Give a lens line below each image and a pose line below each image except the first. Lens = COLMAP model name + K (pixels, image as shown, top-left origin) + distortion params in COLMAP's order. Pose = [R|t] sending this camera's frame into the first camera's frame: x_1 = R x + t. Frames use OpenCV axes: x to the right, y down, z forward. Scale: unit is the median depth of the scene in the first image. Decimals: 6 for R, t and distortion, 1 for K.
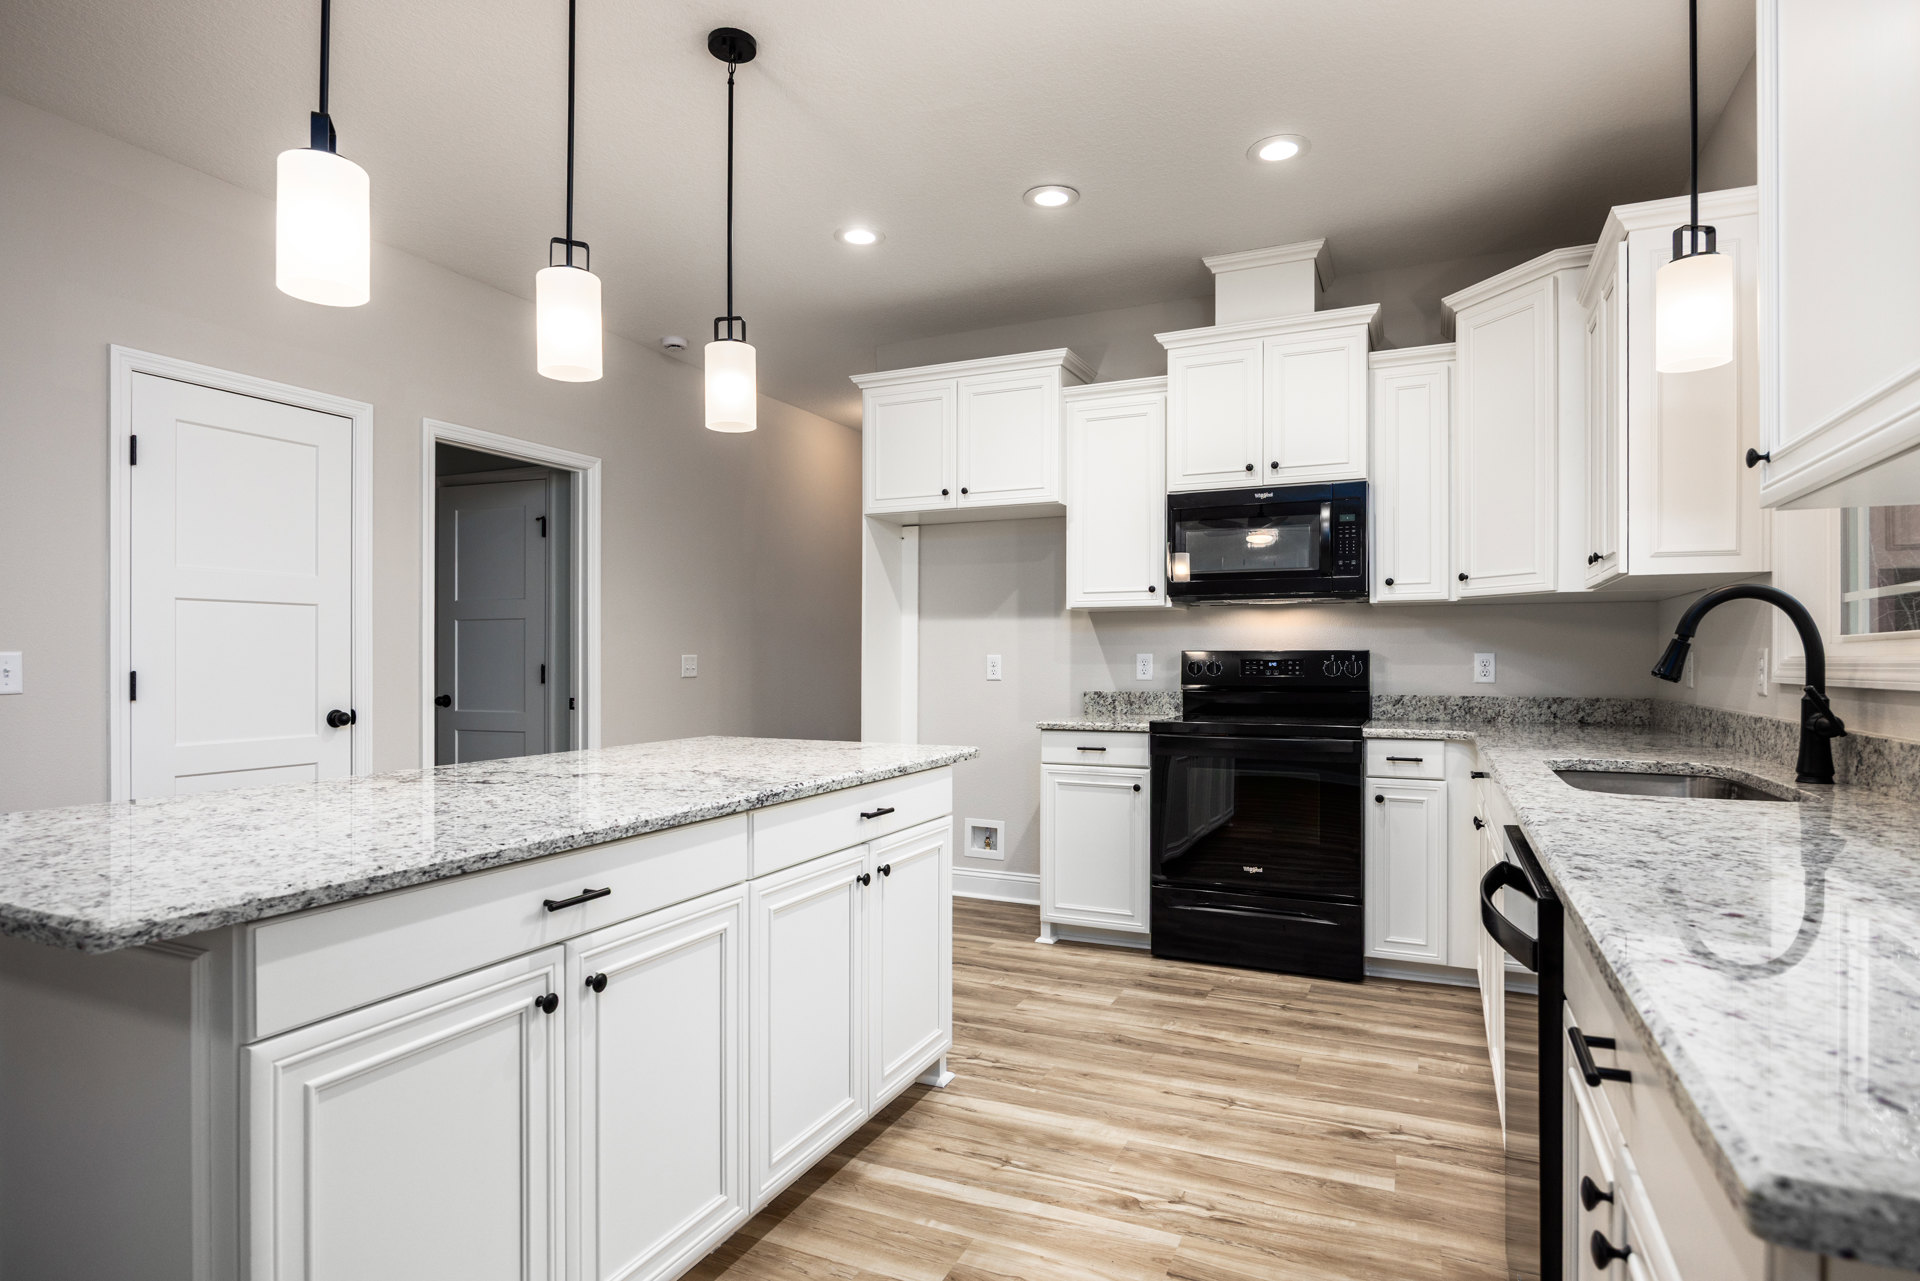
lens RADIAL K [[1003.3, 0, 964.1], [0, 1003.3, 653.1], [0, 0, 1]] dist [-0.011329, 0.000503]
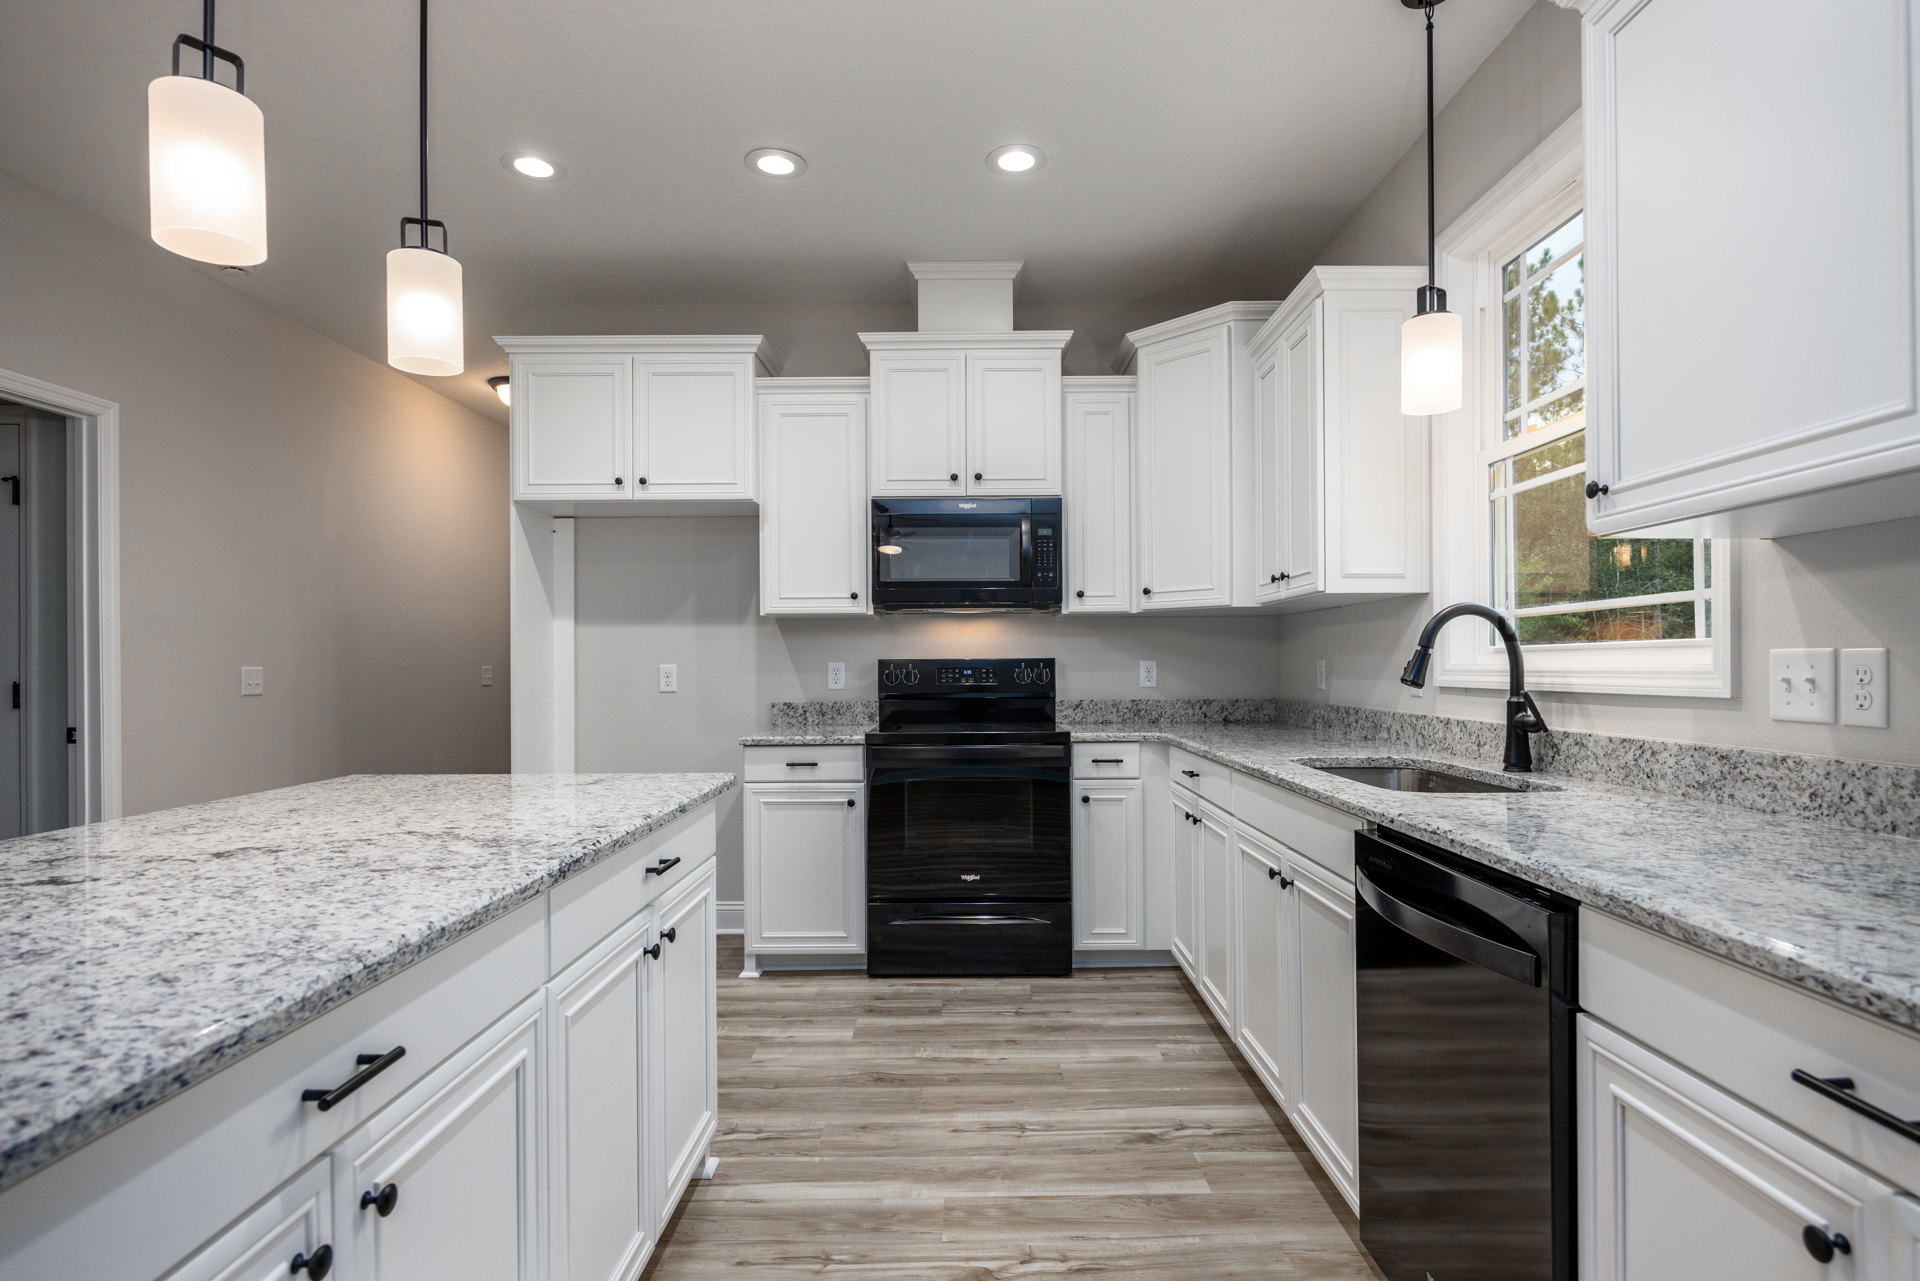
lens RADIAL K [[959.7, 0, 957.4], [0, 959.7, 661.0], [0, 0, 1]] dist [-0.004996, -0.001005]
pose [[0.909194, -0.004983, 0.416344, -0.130119], [0.004127, 0.999987, 0.002957, -0.004051], [-0.416353, -0.000970, 0.909202, 0.138635]]
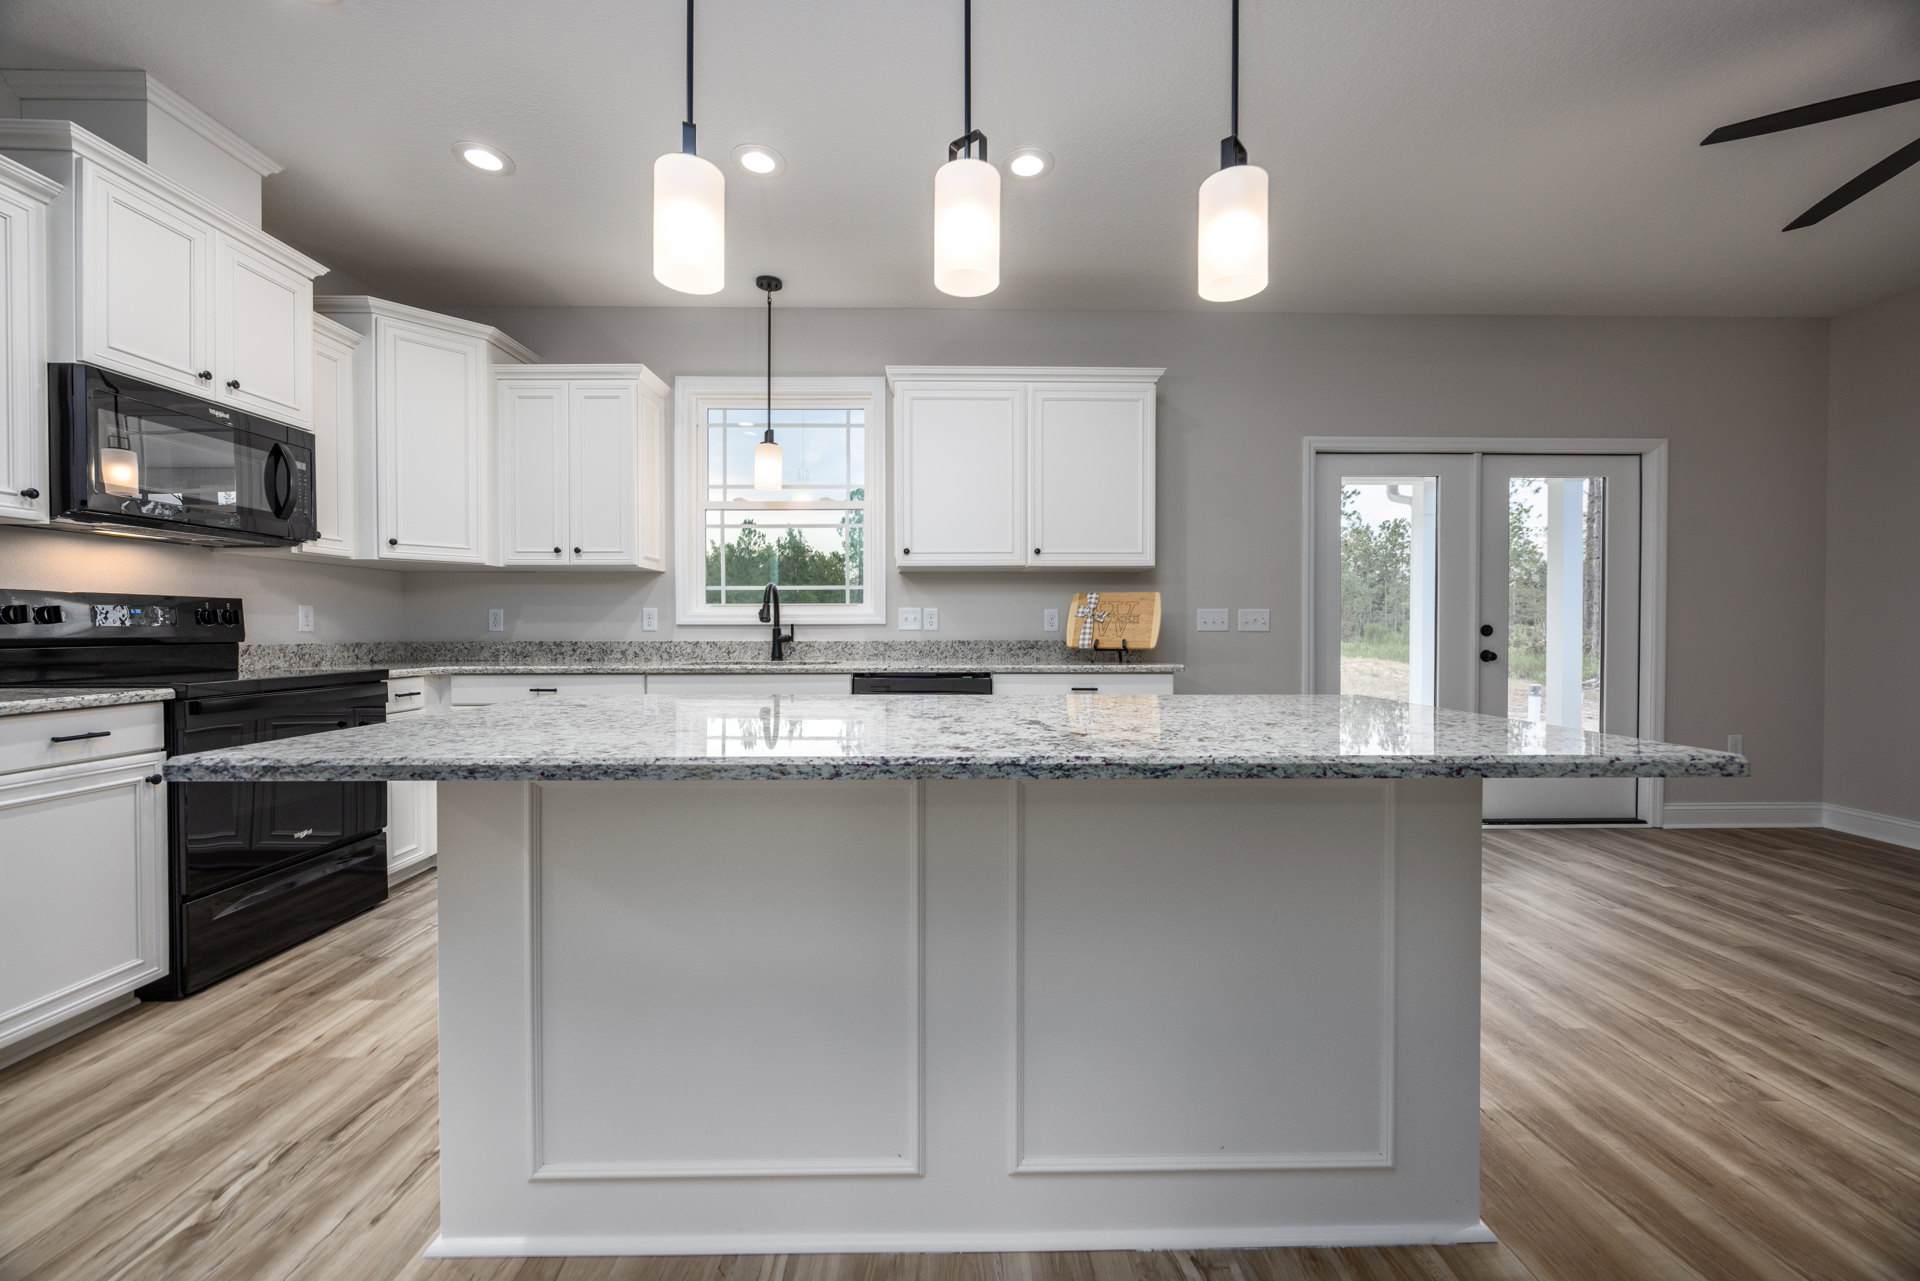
lens RADIAL K [[733.9, 0, 972.1], [0, 733.9, 634.4], [0, 0, 1]] dist [-0.006734, 0.000203]
pose [[-0.448171, -0.007301, 0.893918, -0.619002], [-0.005980, 0.999969, 0.005169, 0.027146], [-0.893928, -0.003030, -0.448201, 0.795760]]
